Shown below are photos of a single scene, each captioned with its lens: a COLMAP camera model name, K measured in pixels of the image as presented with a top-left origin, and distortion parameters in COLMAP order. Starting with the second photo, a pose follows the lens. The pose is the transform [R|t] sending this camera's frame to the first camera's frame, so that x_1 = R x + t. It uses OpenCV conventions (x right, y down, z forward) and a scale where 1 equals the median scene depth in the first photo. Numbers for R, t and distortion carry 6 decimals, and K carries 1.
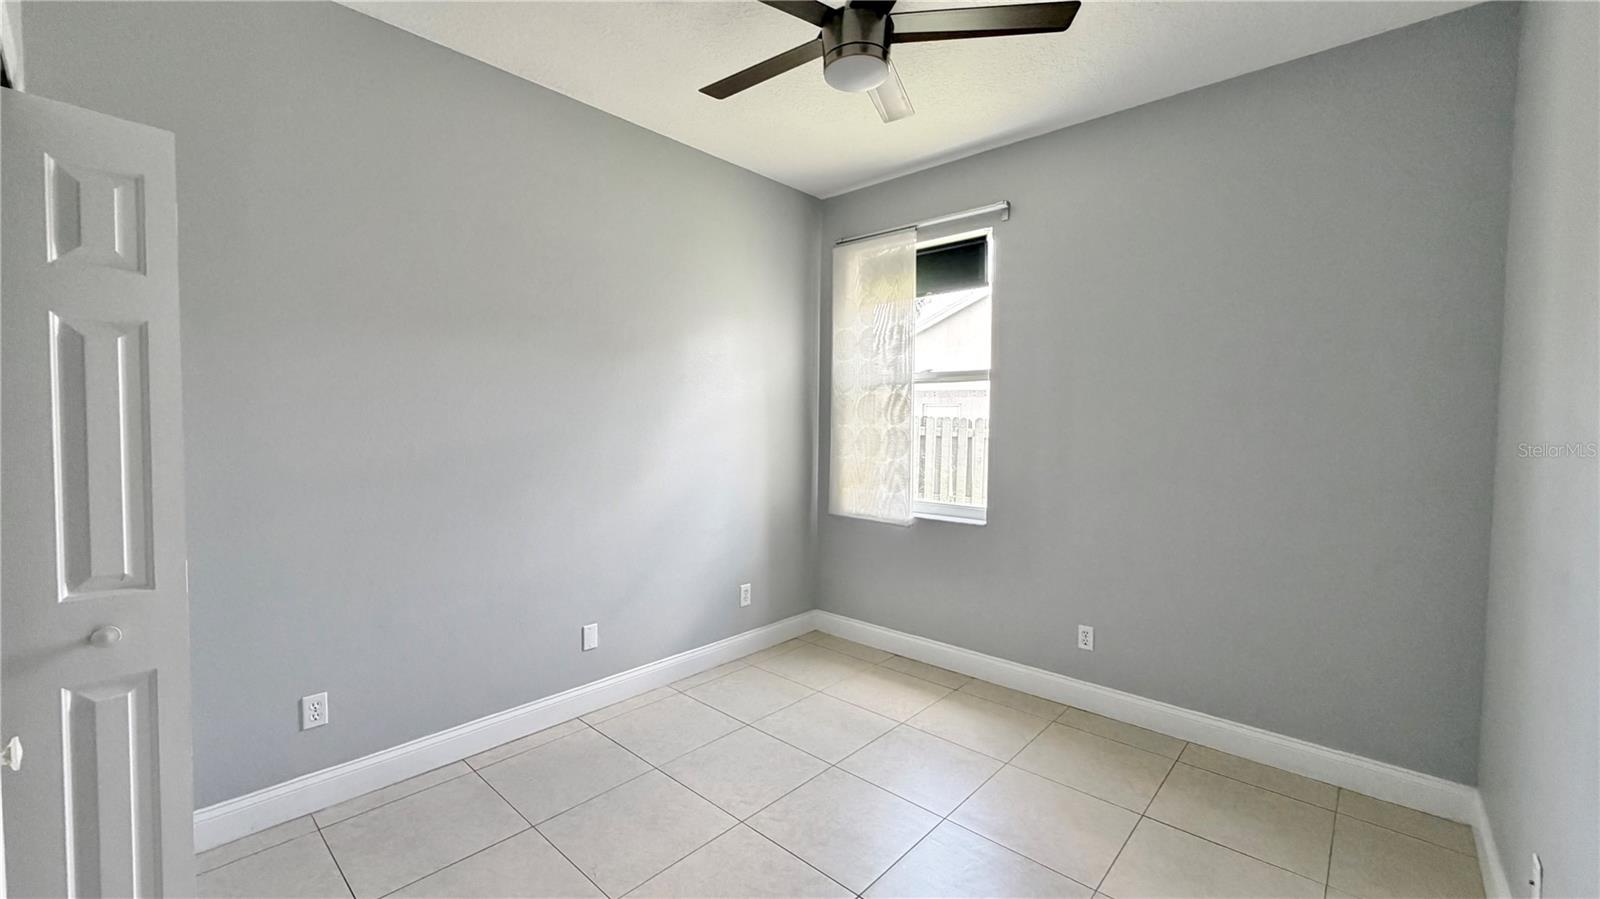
lens RADIAL K [[639.4, 0, 794.0], [0, 639.4, 451.0], [0, 0, 1]] dist [0.000214, 0.000222]
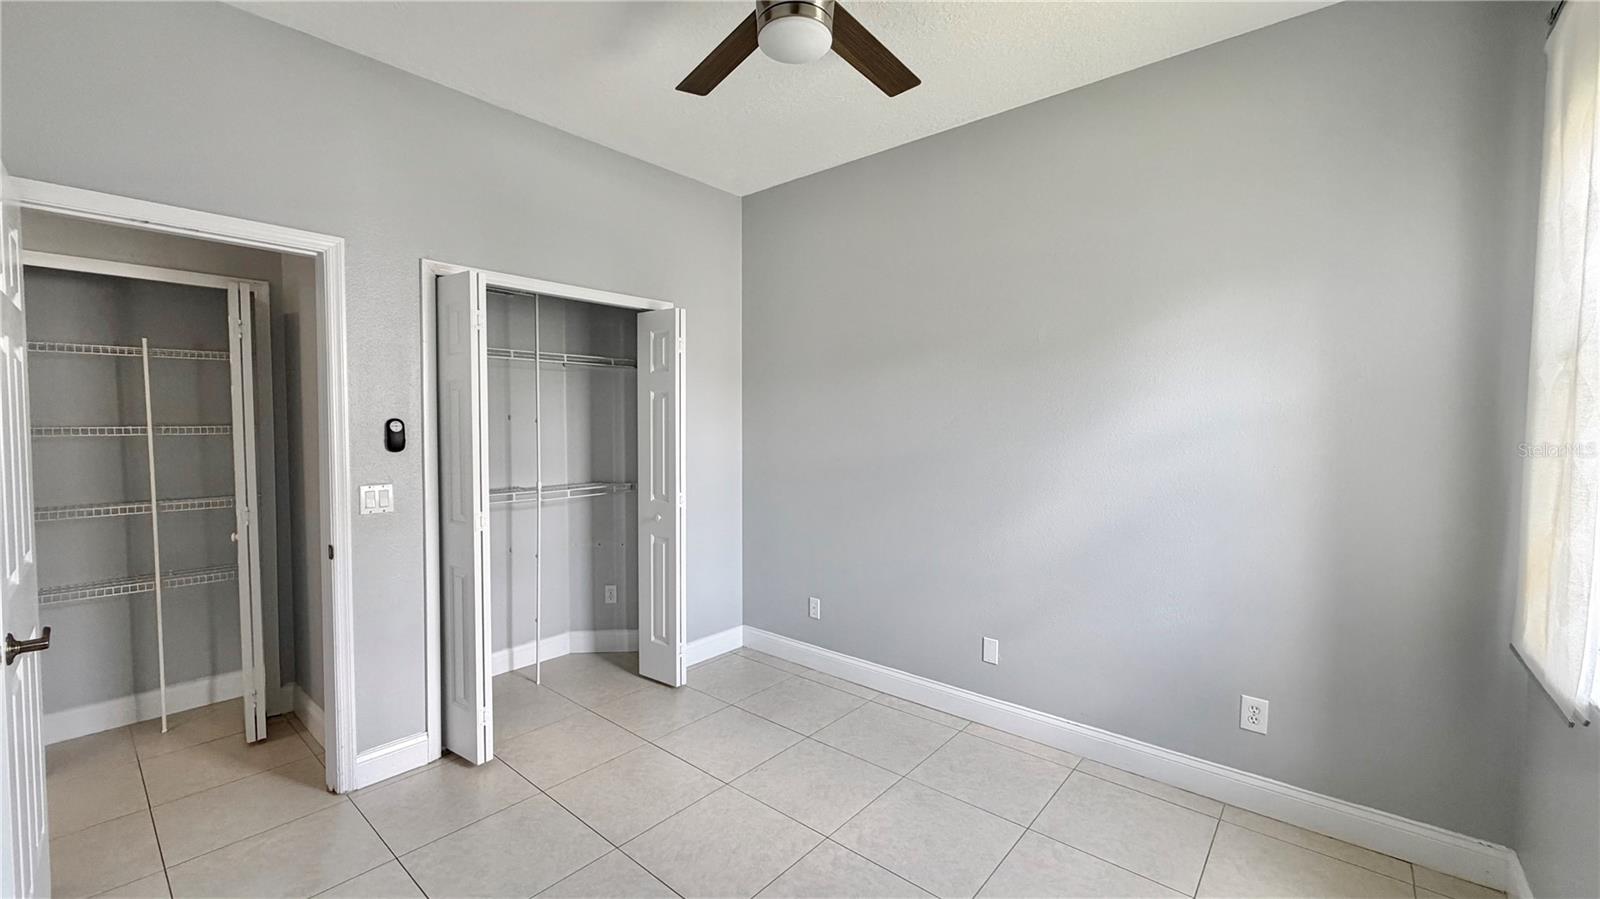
lens RADIAL K [[639.4, 0, 794.0], [0, 639.4, 451.0], [0, 0, 1]] dist [0.000214, 0.000222]
pose [[0.035041, 0.036920, -0.998704, 0.647708], [-0.046218, 0.998308, 0.035284, -0.038866], [0.998317, 0.044922, 0.036688, 0.643915]]
